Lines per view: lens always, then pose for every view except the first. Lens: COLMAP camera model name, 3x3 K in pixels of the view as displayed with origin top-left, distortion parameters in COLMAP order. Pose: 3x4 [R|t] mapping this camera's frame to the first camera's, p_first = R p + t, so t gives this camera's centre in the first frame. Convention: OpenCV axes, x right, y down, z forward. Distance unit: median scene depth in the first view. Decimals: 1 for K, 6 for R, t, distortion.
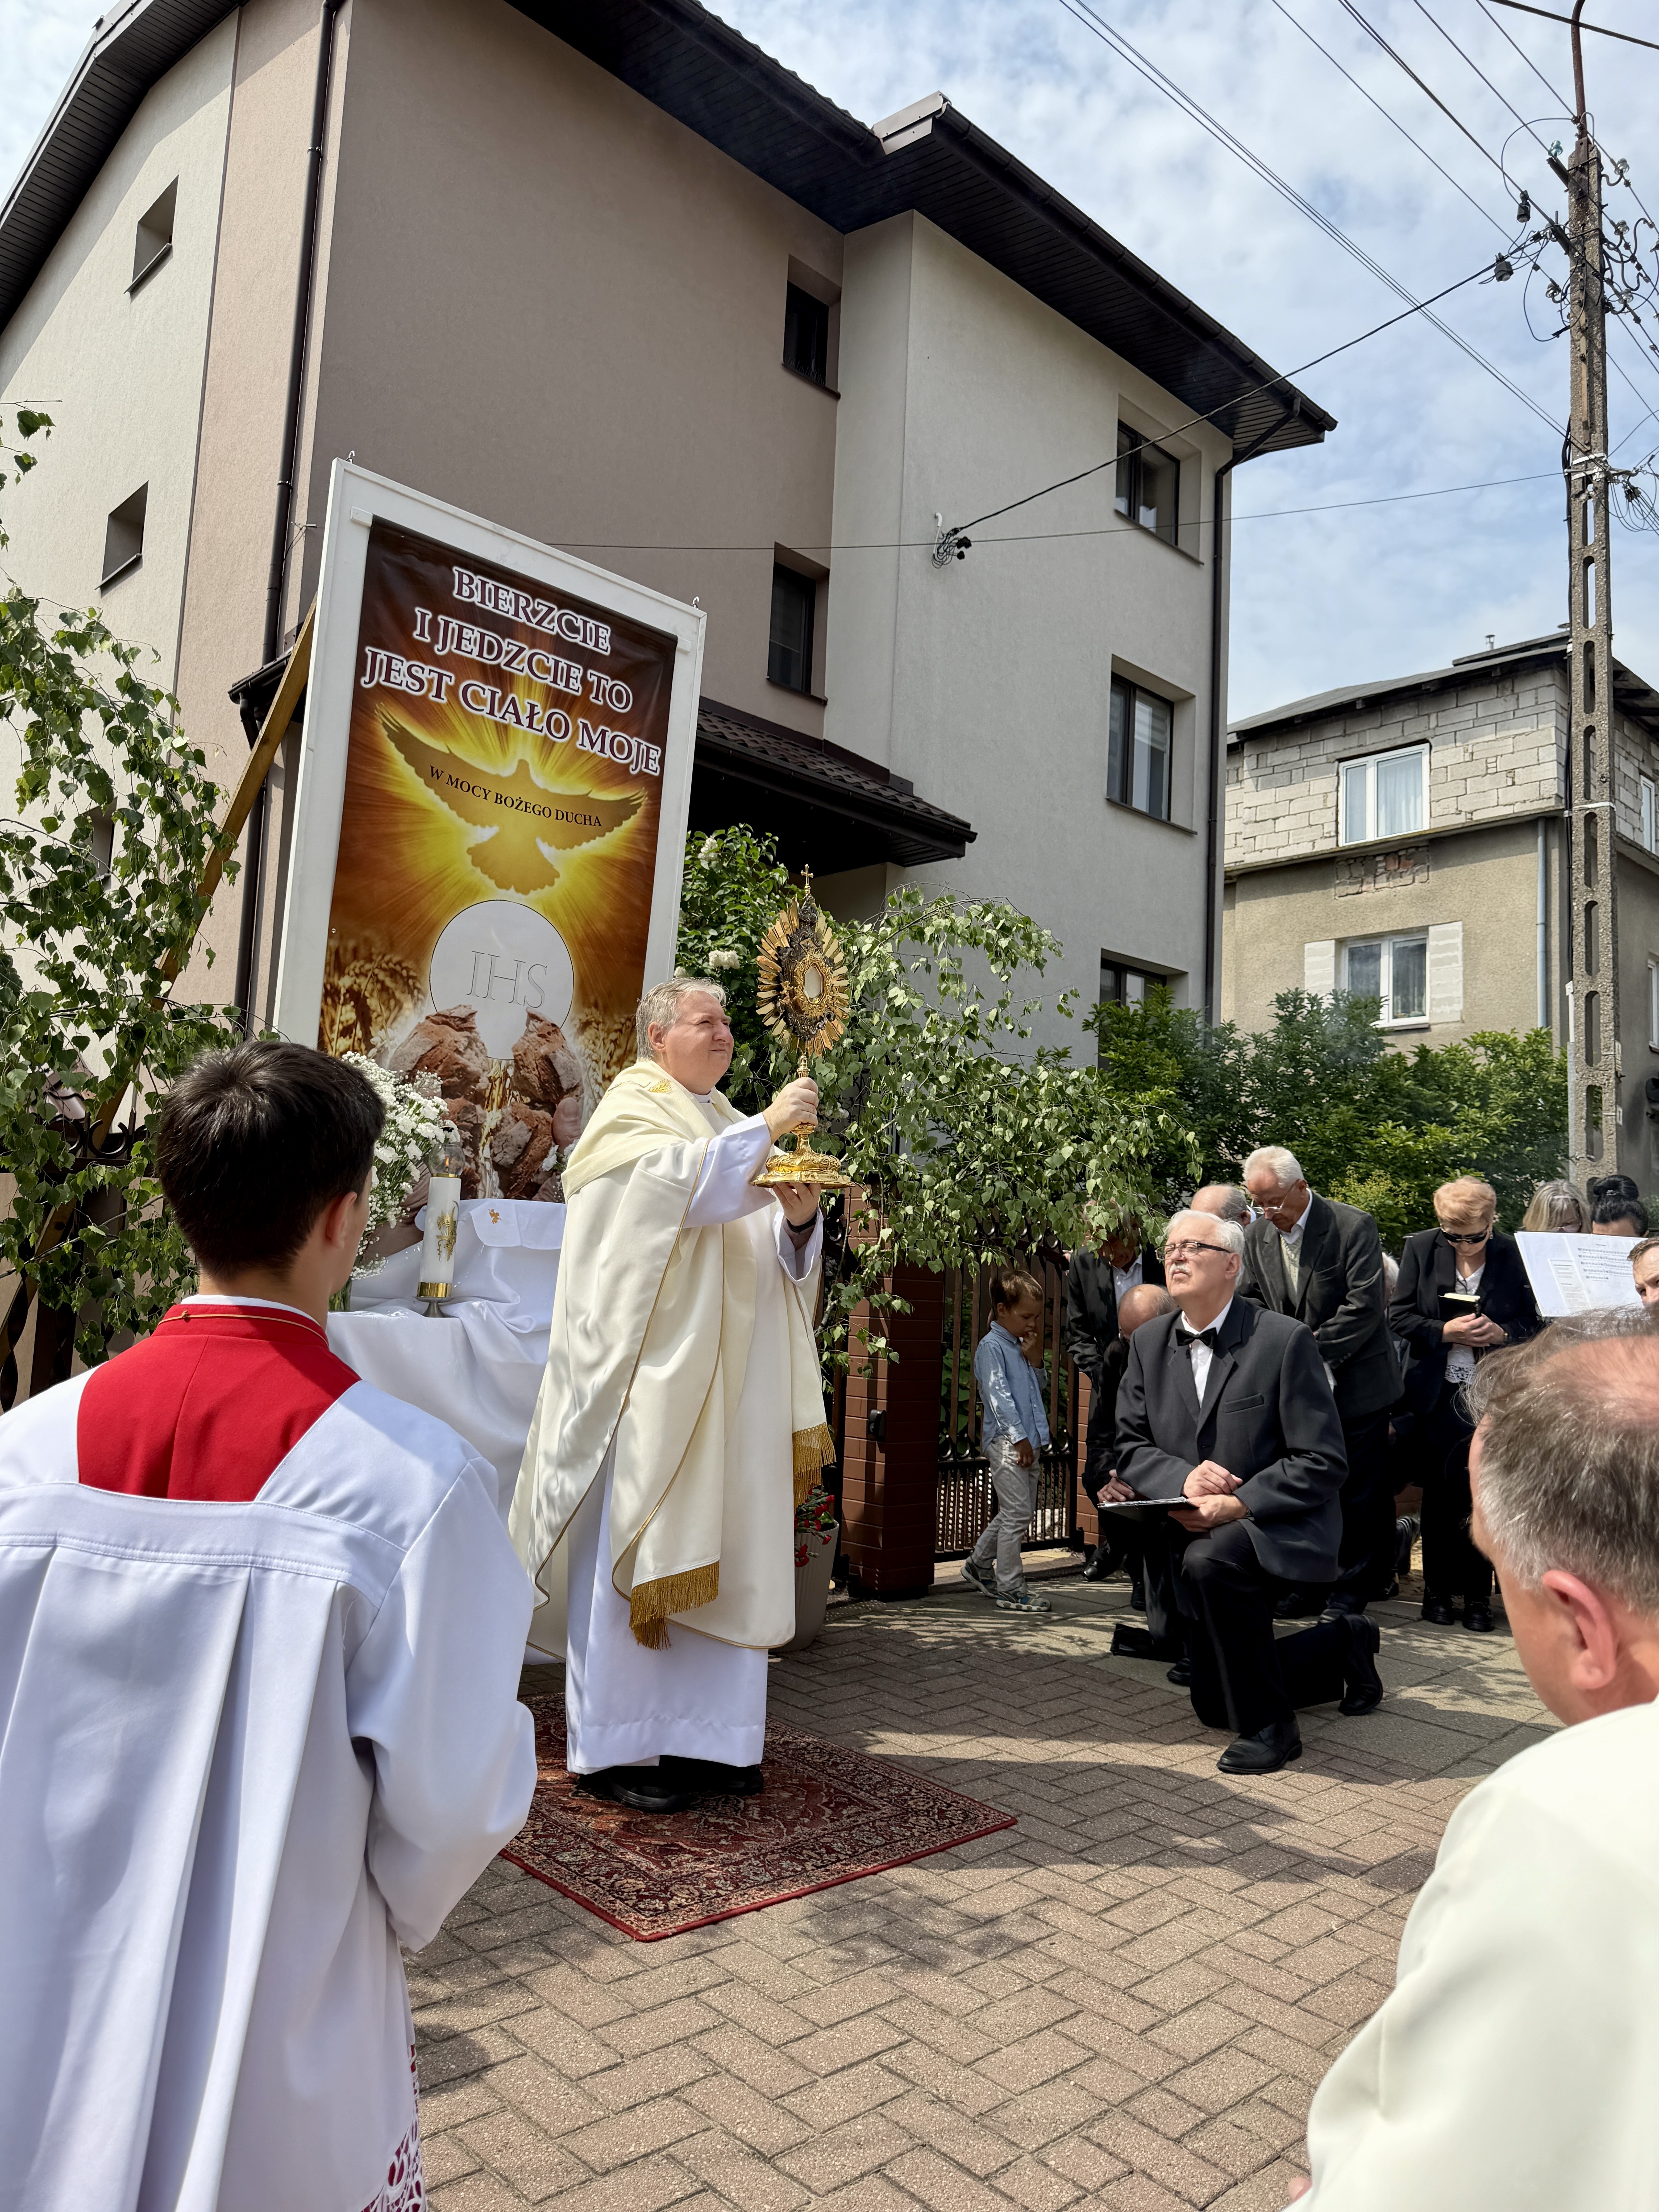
lens RADIAL K [[1557.7, 0, 852.9], [0, 1557.7, 1094.6], [0, 0, 1]] dist [0.056100, -0.058516]
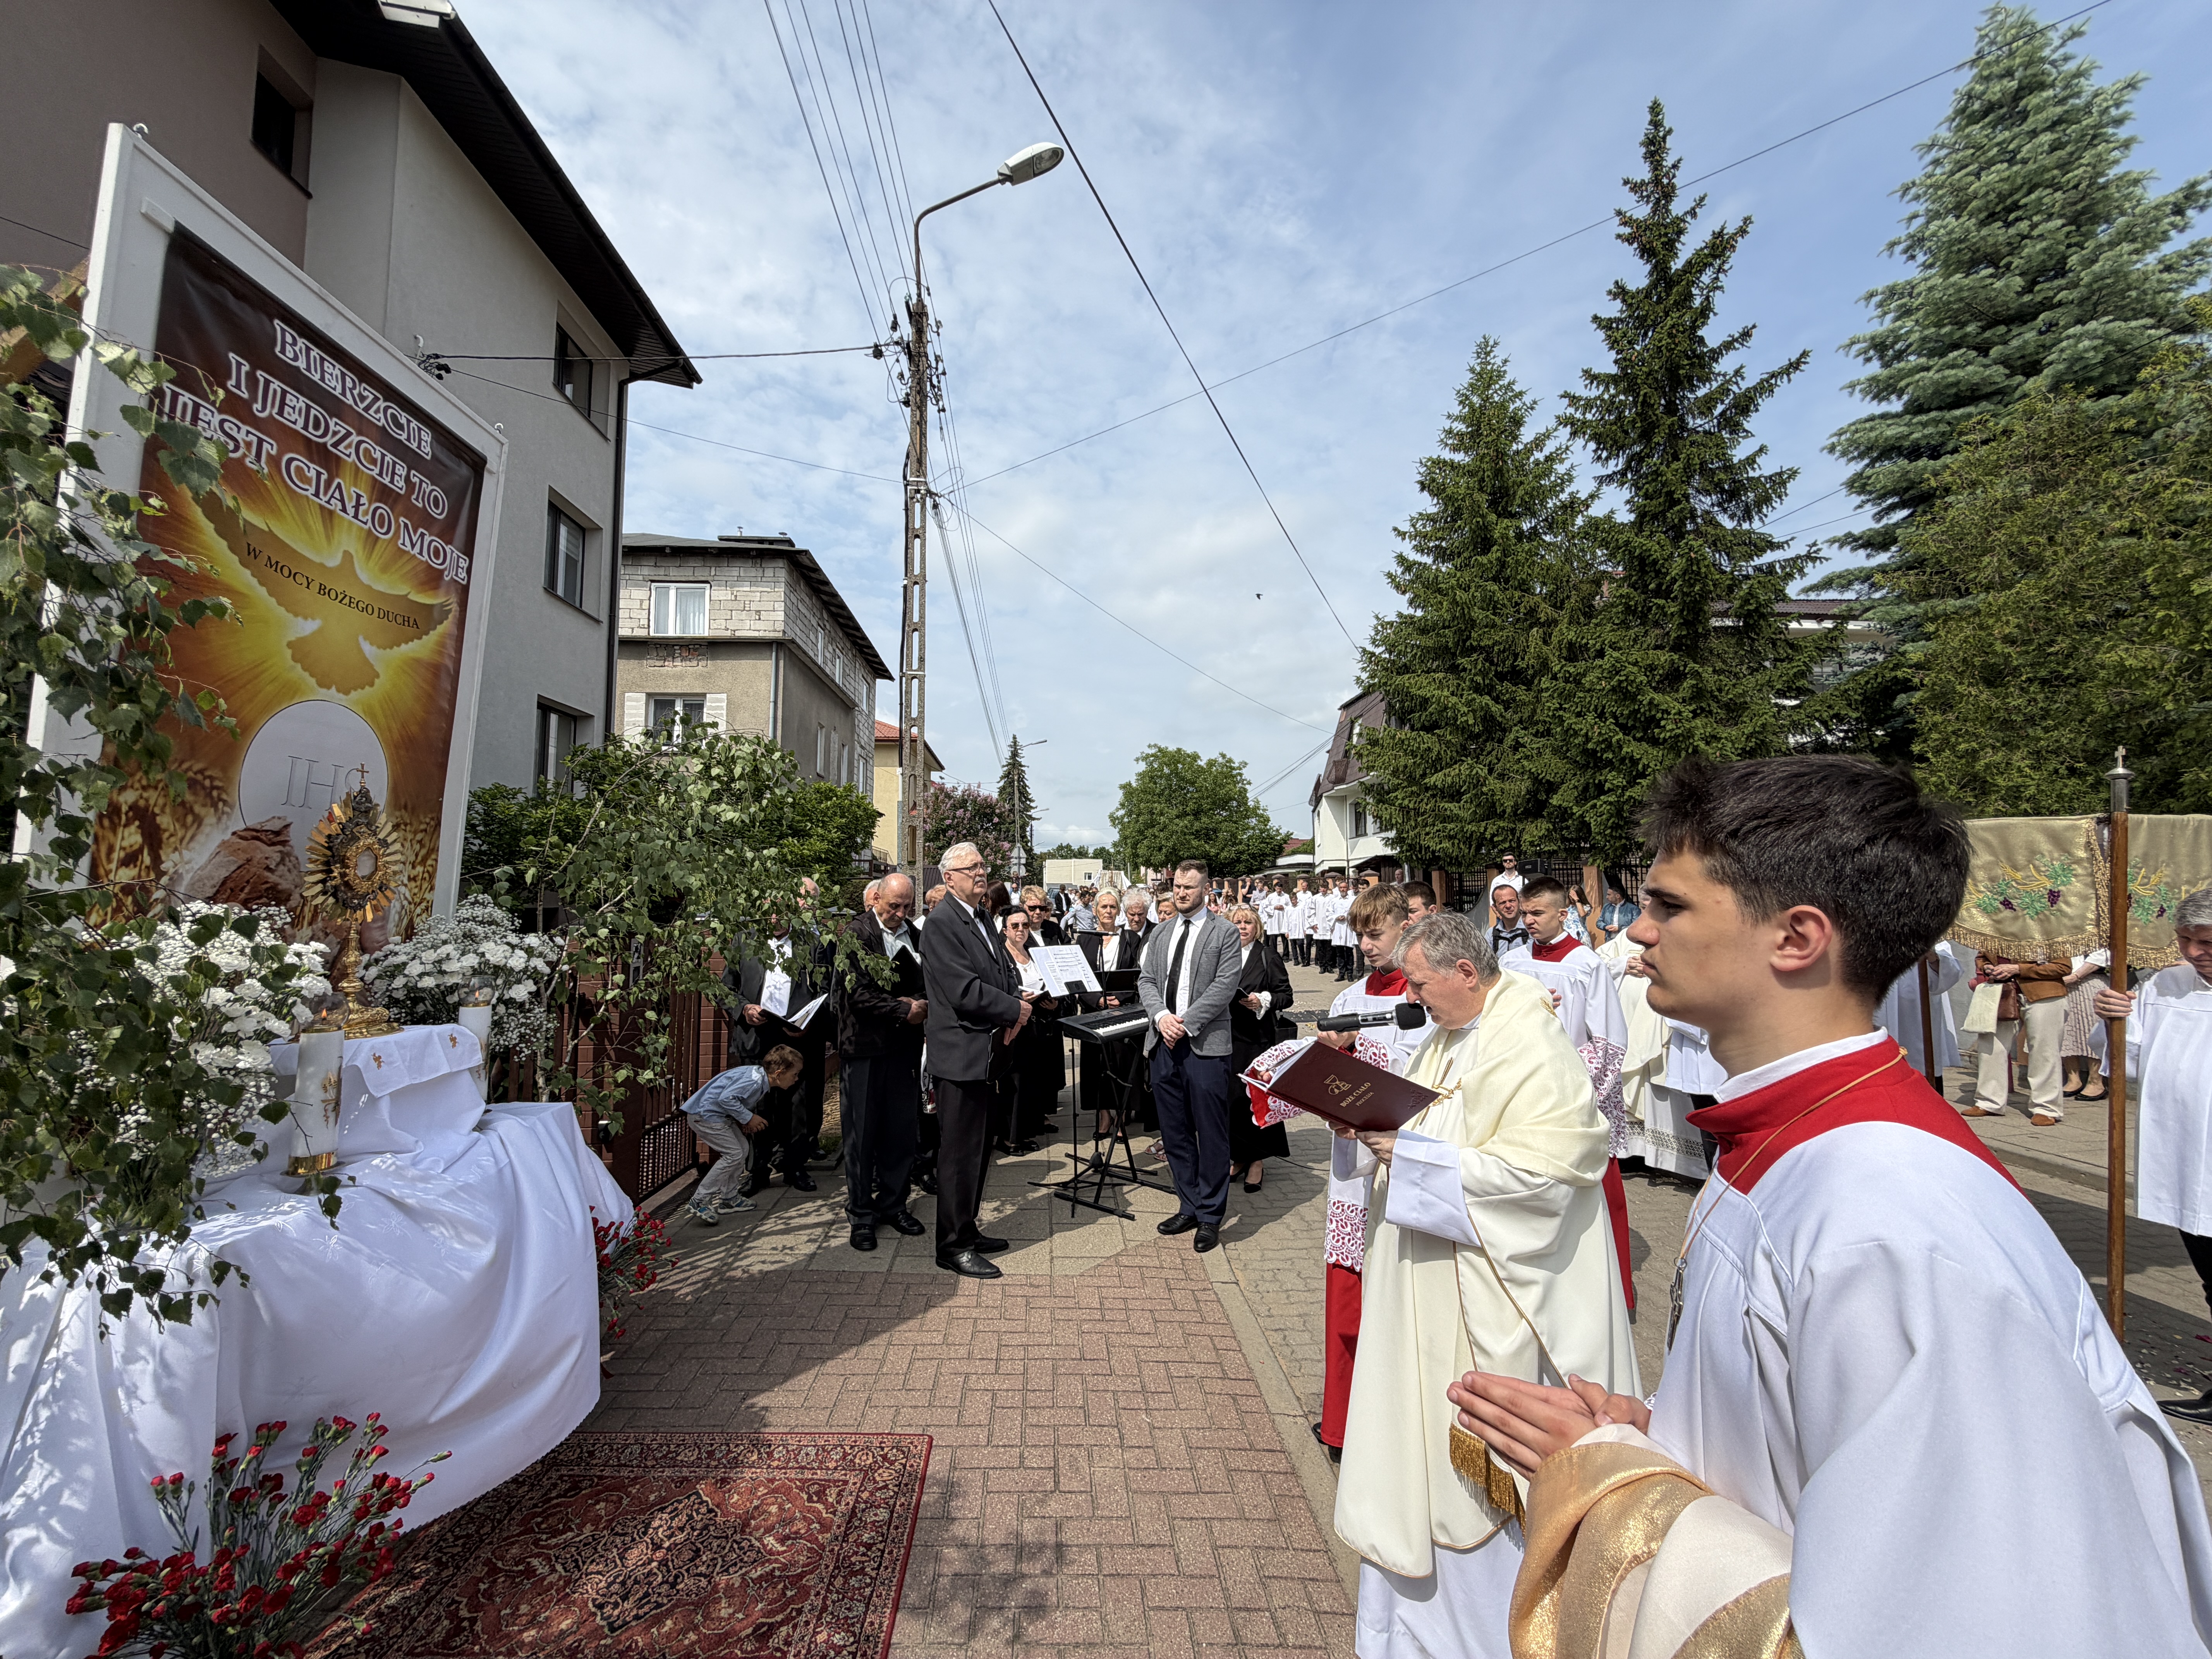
lens RADIAL K [[877.9, 0, 1097.7], [0, 877.9, 821.2], [0, 0, 1]] dist [0.000757, 0.000656]
pose [[0.660427, 0.020675, 0.750606, -0.283645], [-0.058529, 0.997997, 0.024007, -0.084486], [-0.748606, -0.059787, 0.660314, 0.281011]]
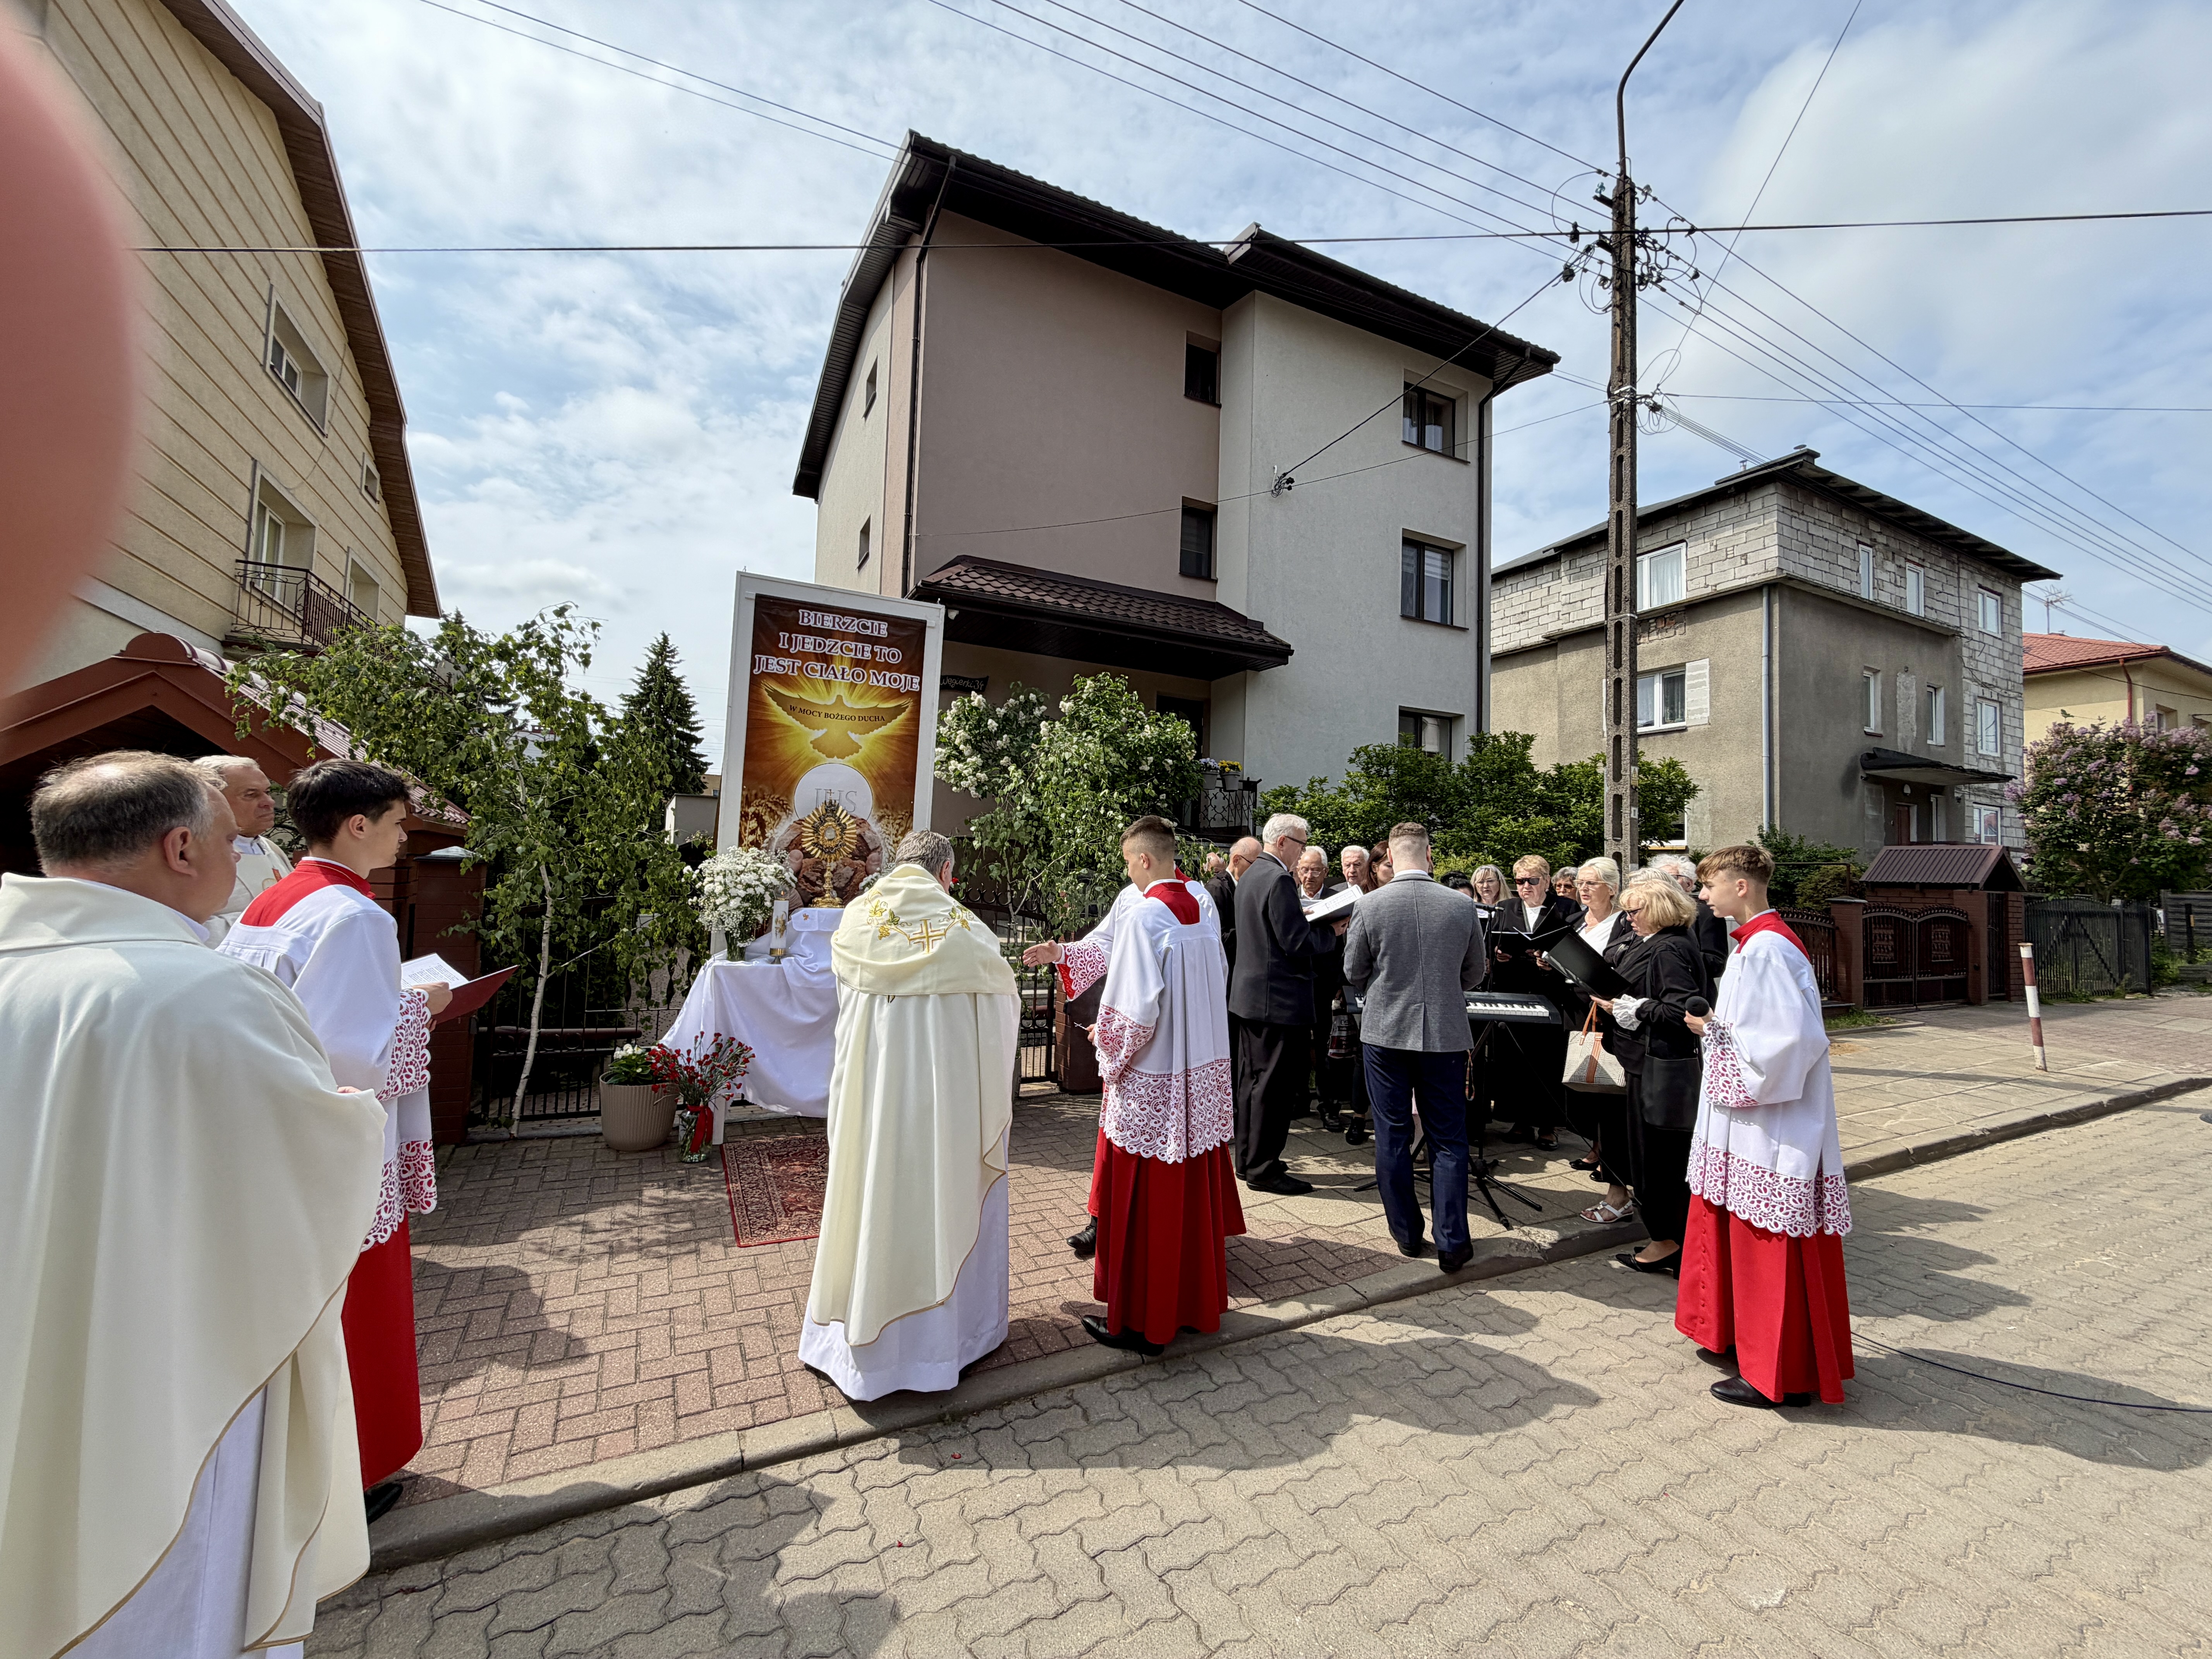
lens RADIAL K [[877.9, 0, 1108.8], [0, 877.9, 830.6], [0, 0, 1]] dist [0.000757, 0.000656]
pose [[0.948877, -0.026552, -0.314526, 0.463700], [0.045704, 0.997512, 0.053673, -0.073021], [0.312319, -0.065304, 0.947730, -0.018353]]
